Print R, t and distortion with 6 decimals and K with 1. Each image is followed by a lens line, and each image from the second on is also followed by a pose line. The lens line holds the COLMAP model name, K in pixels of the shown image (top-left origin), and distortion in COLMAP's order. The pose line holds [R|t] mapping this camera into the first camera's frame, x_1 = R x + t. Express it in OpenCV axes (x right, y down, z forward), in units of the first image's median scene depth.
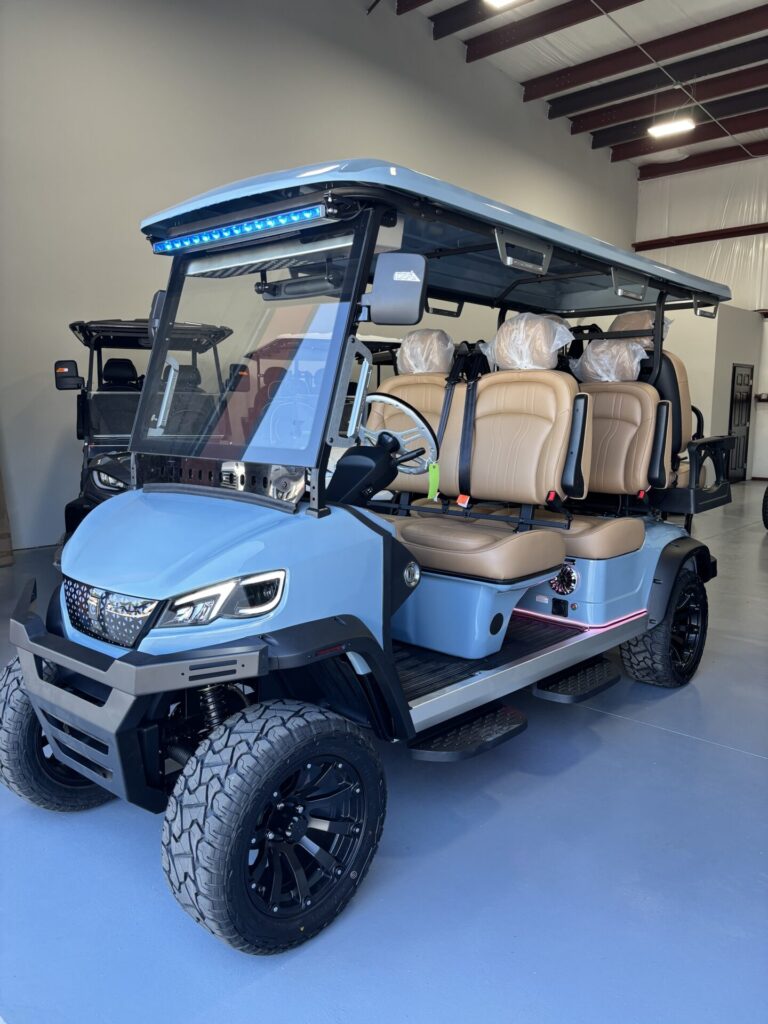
lens RADIAL K [[770.2, 0, 363.5], [0, 770.2, 515.6], [0, 0, 1]] dist [0.015707, 0.001431]
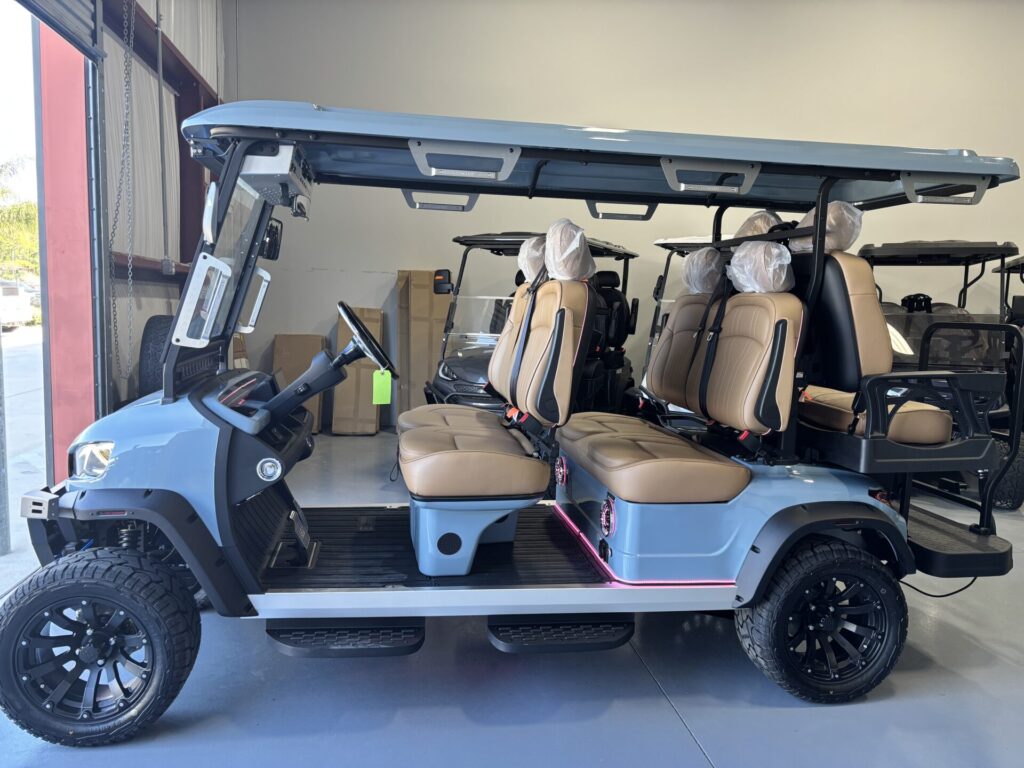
lens RADIAL K [[770.2, 0, 511.0], [0, 770.2, 372.5], [0, 0, 1]] dist [0.015707, 0.001431]
pose [[0.782787, 0.073368, -0.617950, 0.762099], [-0.108383, 0.993922, -0.019288, -0.057229], [0.612779, 0.082073, 0.785981, 0.263218]]
